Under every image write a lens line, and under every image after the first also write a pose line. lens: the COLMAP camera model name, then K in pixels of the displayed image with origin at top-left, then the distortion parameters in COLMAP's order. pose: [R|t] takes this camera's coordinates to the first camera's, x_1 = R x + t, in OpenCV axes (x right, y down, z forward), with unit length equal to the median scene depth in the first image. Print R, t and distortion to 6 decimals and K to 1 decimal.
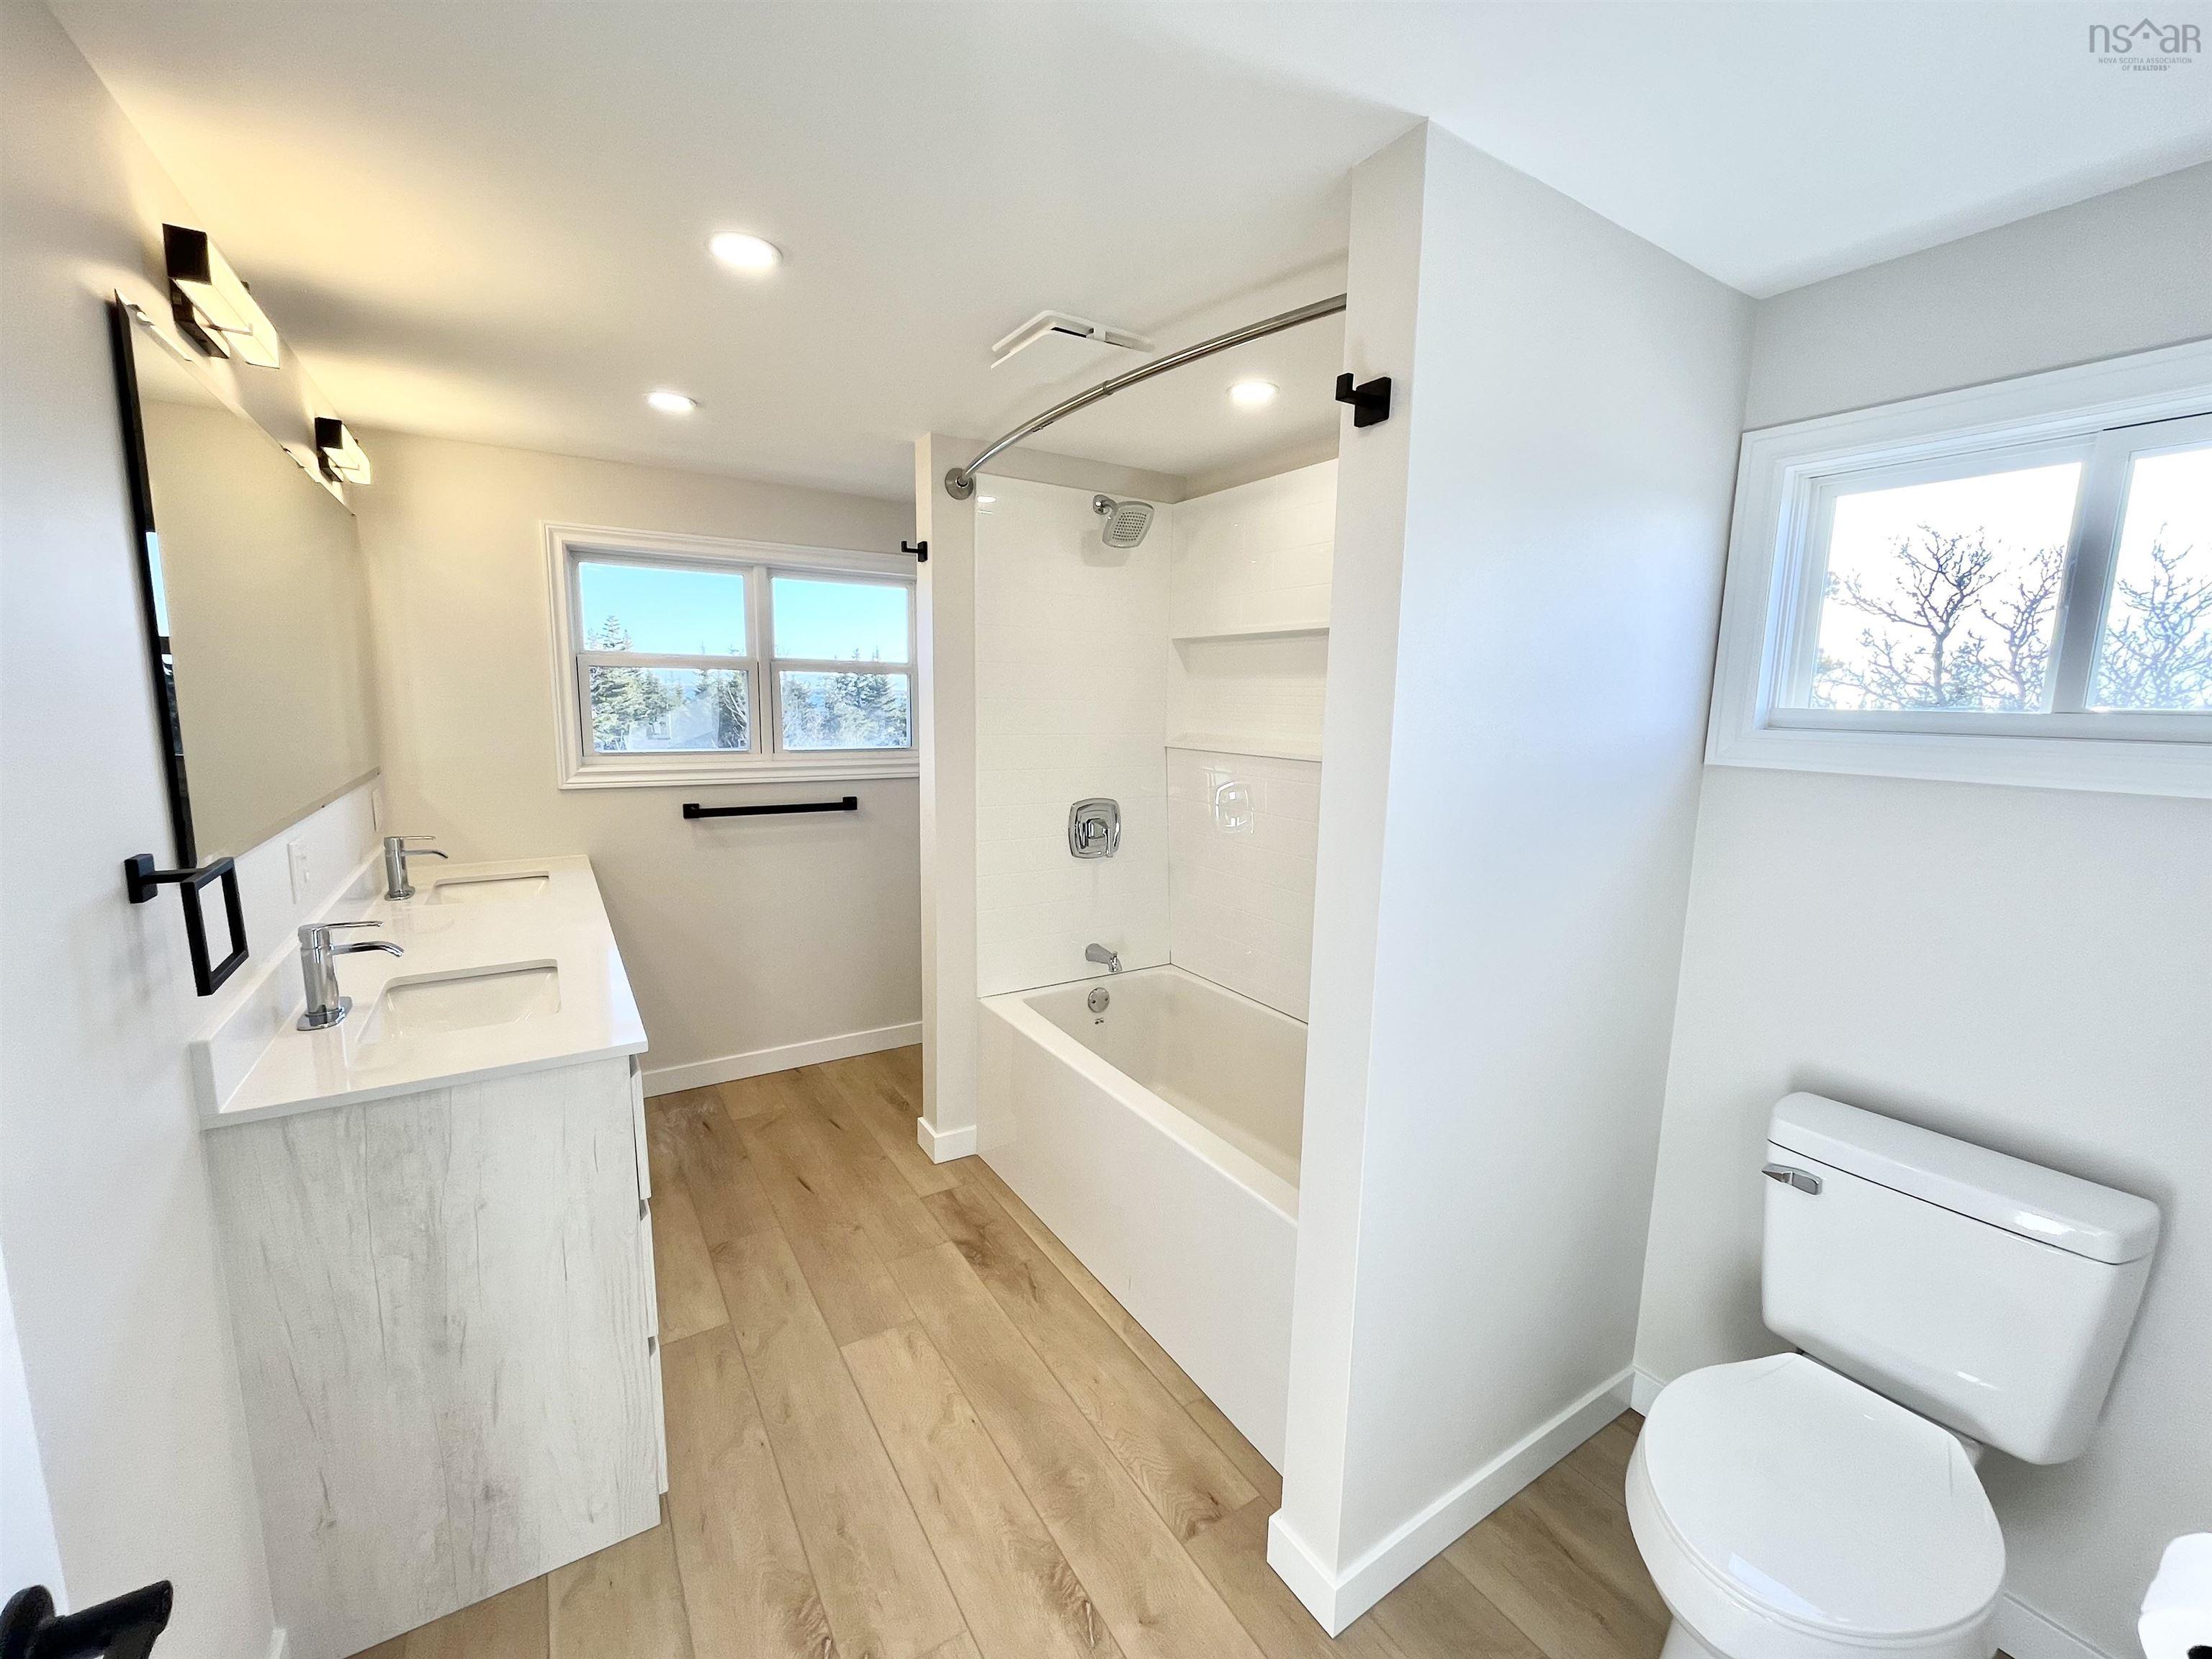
lens RADIAL K [[891.5, 0, 1100.5], [0, 891.5, 828.4], [0, 0, 1]] dist [-0.002753, -0.000083]
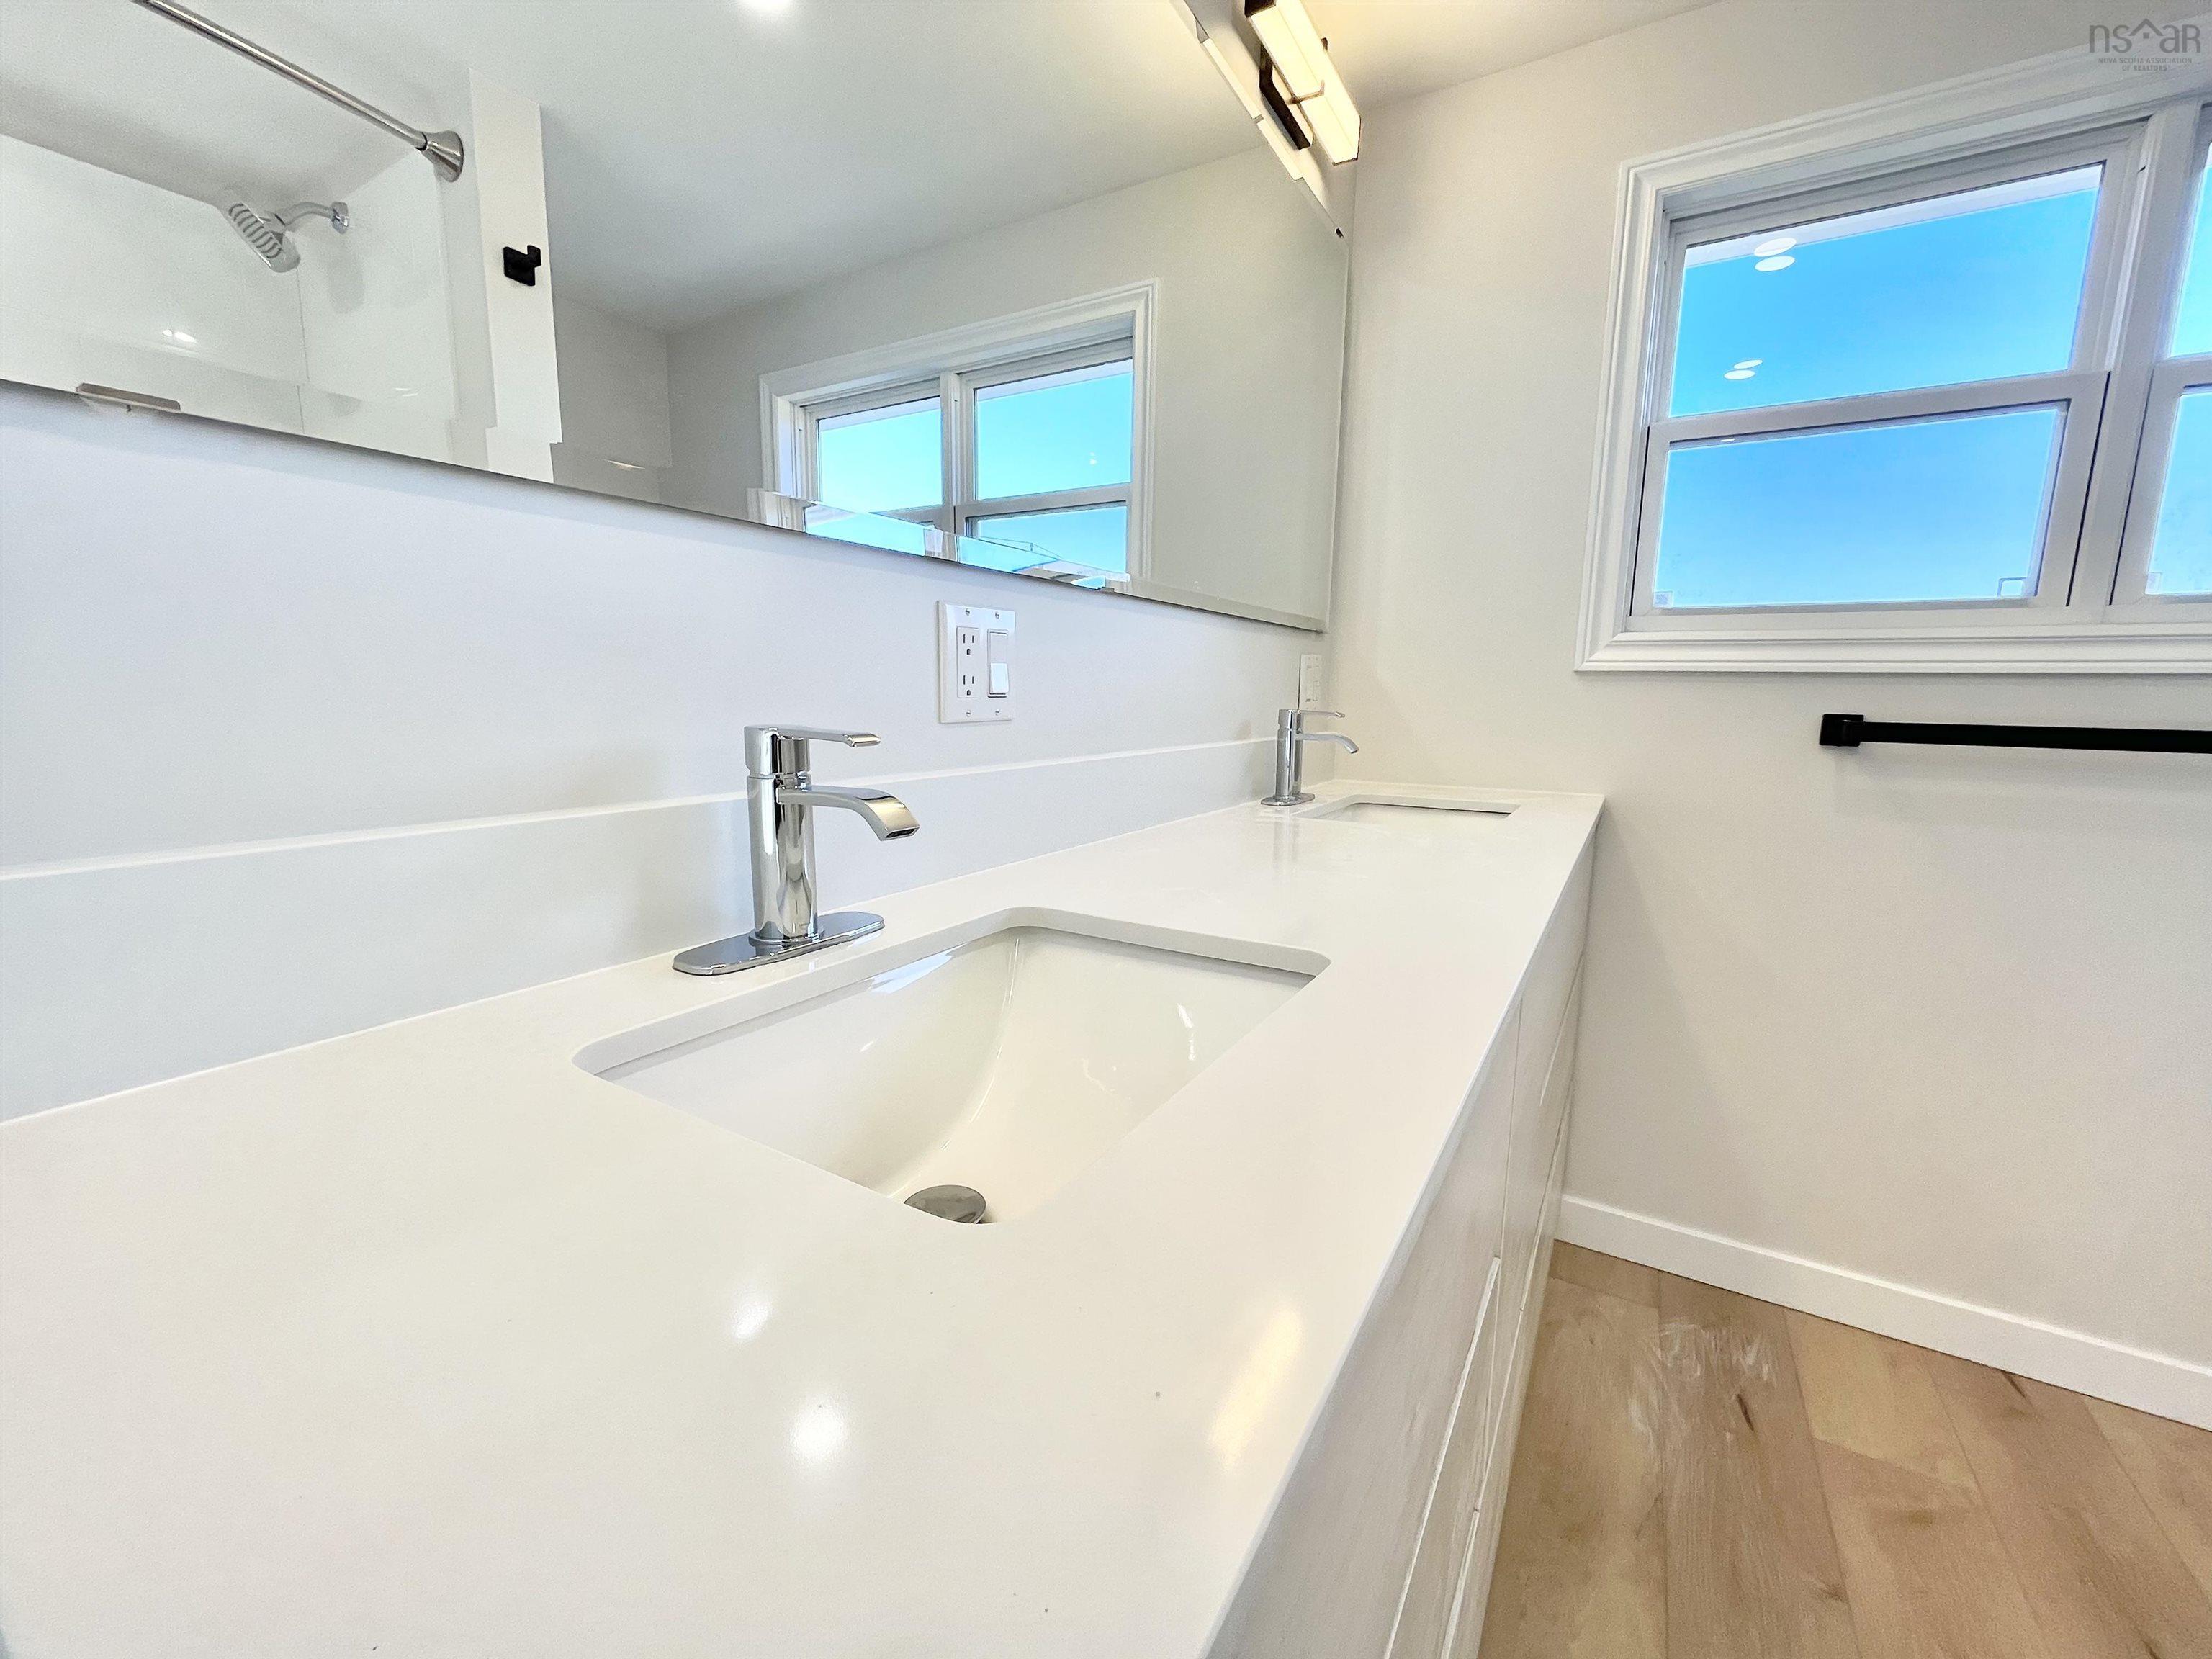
lens RADIAL K [[891.5, 0, 1100.5], [0, 891.5, 828.4], [0, 0, 1]] dist [-0.002753, -0.000083]
pose [[0.441532, 0.124271, -0.888598, -0.224470], [-0.139071, 0.987872, 0.069052, 0.055449], [0.886402, 0.093090, 0.453459, 0.480652]]
